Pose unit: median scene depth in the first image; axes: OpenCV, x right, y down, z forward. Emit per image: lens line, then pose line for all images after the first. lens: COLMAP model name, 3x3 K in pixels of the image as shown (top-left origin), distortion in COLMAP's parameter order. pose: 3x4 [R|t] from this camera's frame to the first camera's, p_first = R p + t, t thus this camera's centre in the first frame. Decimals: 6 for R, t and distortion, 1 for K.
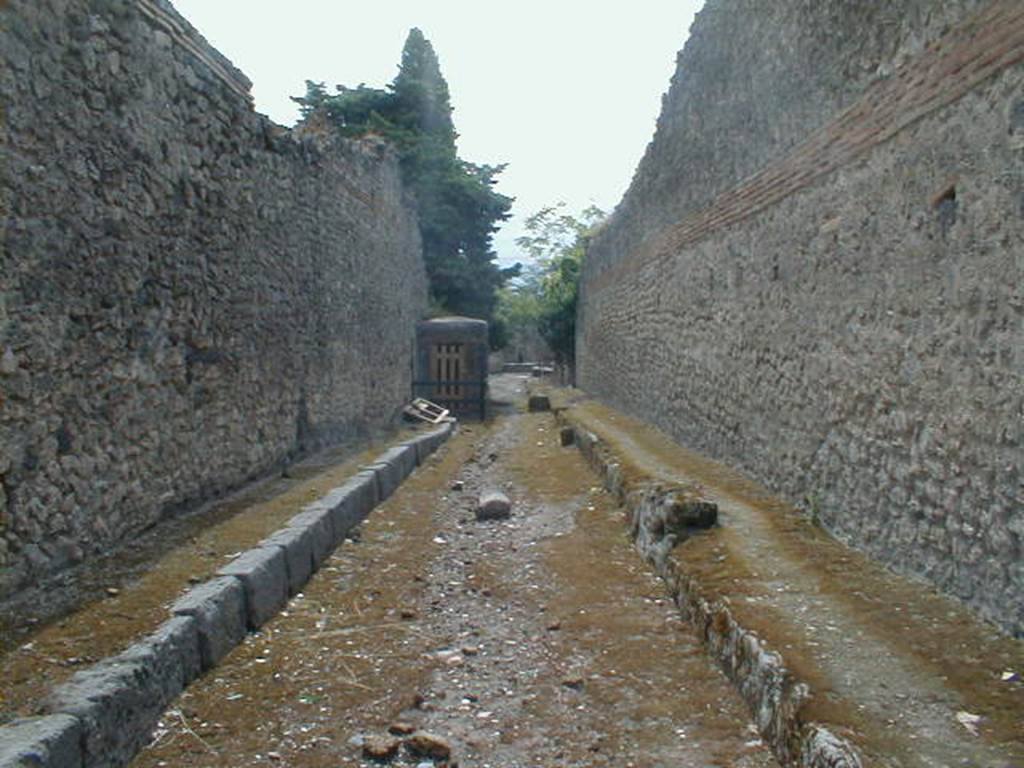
lens RADIAL K [[1086.8, 0, 538.3], [0, 1086.8, 427.1], [0, 0, 1]] dist [-0.096427, 0.000000]
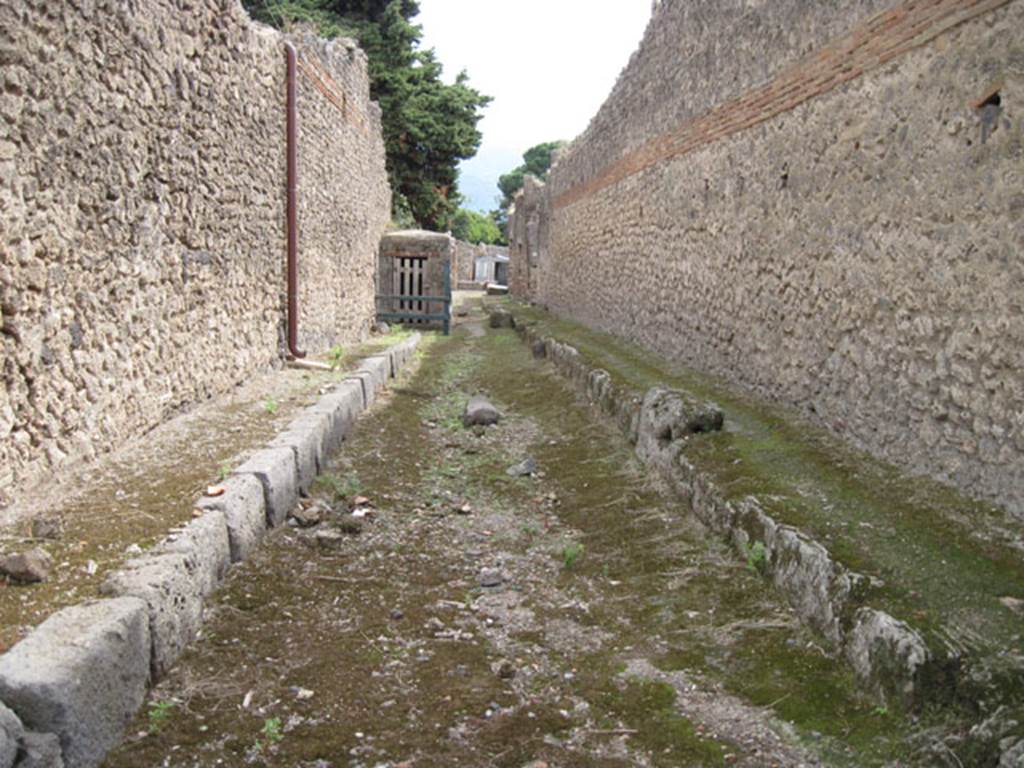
lens RADIAL K [[1086.8, 0, 545.7], [0, 1086.8, 461.2], [0, 0, 1]] dist [-0.096427, 0.000000]
pose [[0.998398, 0.010935, 0.055521, -0.057356], [-0.016626, 0.994532, 0.103097, 0.016673], [-0.054090, -0.103855, 0.993121, -0.000603]]
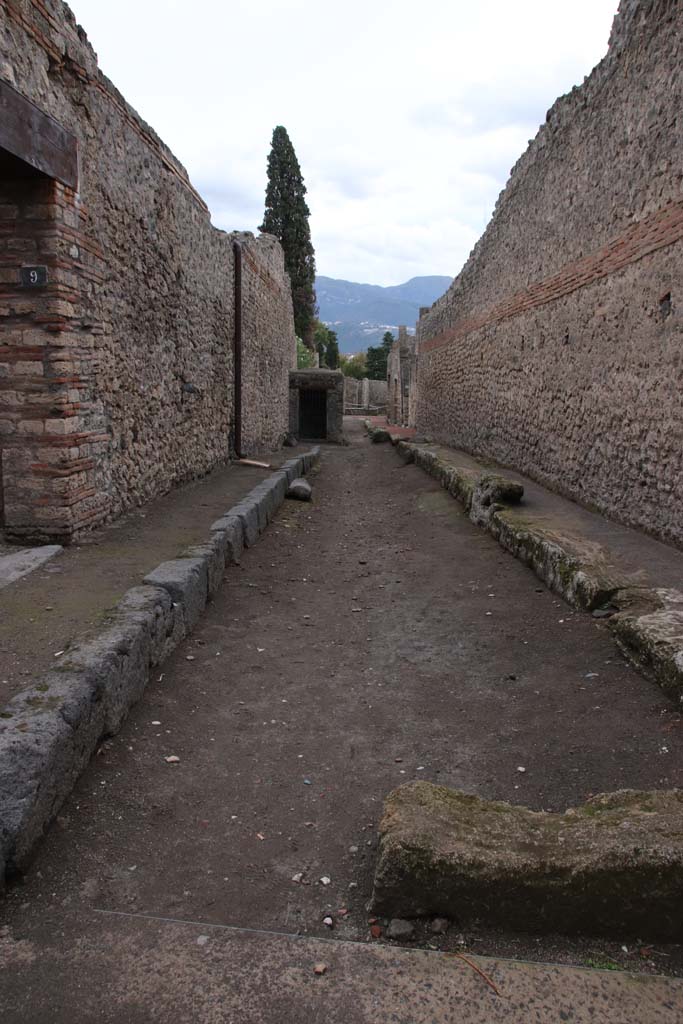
lens RADIAL K [[890.2, 0, 338.5], [0, 890.2, 548.1], [0, 0, 1]] dist [-0.092275, 0.030493]
pose [[0.999258, 0.023227, -0.030735, -0.065160], [-0.020174, 0.995161, 0.096160, 0.042296], [0.032820, -0.095468, 0.994891, -0.315295]]
